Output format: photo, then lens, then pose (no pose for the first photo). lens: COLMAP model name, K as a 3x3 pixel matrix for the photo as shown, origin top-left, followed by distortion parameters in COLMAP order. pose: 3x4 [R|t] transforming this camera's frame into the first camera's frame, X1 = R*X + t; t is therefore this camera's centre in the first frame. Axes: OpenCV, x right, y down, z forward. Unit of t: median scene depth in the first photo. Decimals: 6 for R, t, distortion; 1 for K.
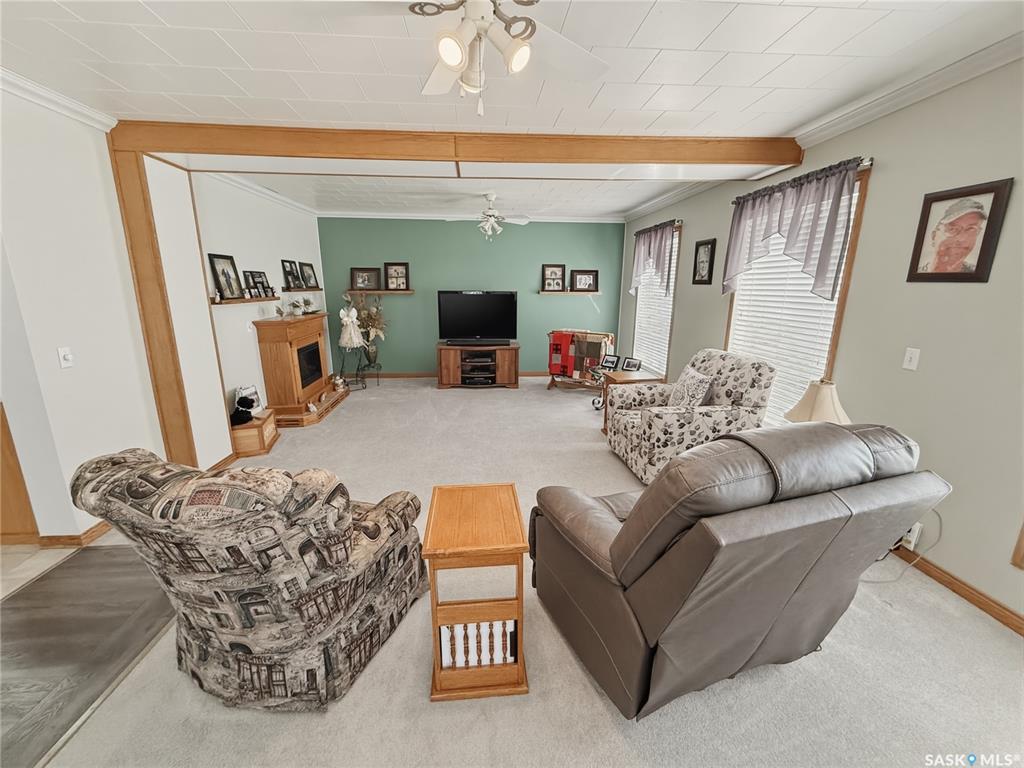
lens RADIAL K [[412.0, 0, 518.8], [0, 412.0, 386.2], [0, 0, 1]] dist [0.003090, -0.000348]
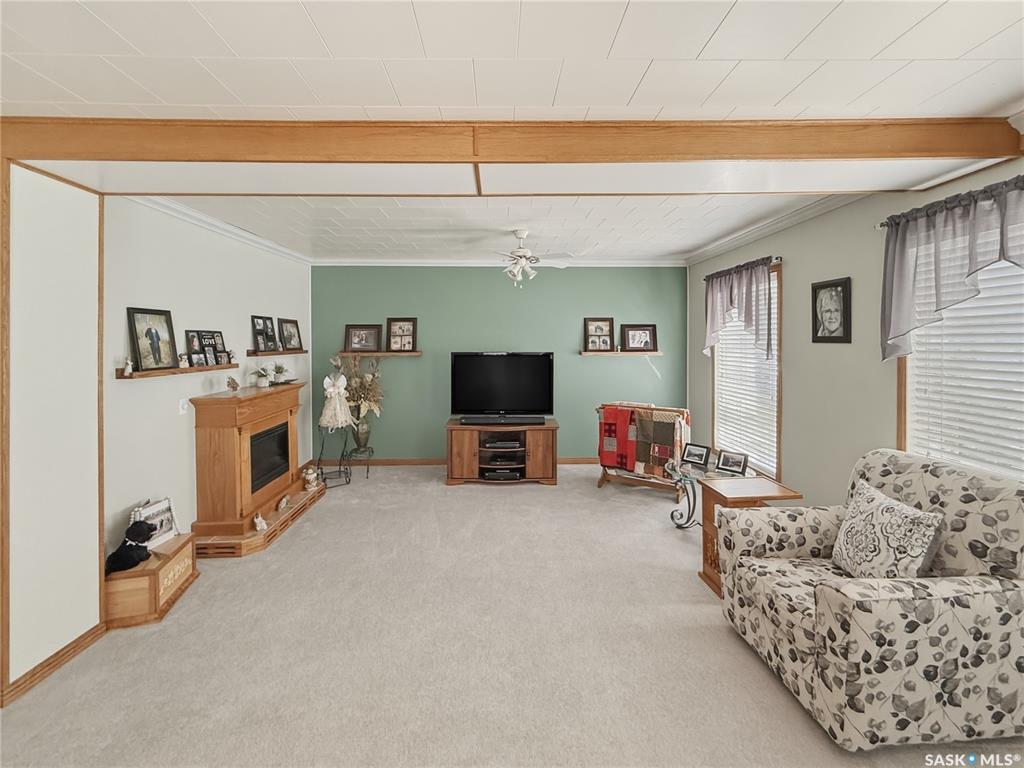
lens RADIAL K [[412.0, 0, 505.5], [0, 412.0, 382.4], [0, 0, 1]] dist [0.003090, -0.000348]
pose [[0.996502, 0.001366, -0.083561, -0.037752], [-0.012796, 0.990571, -0.136405, -0.089887], [0.082587, 0.136997, 0.987123, 0.317596]]
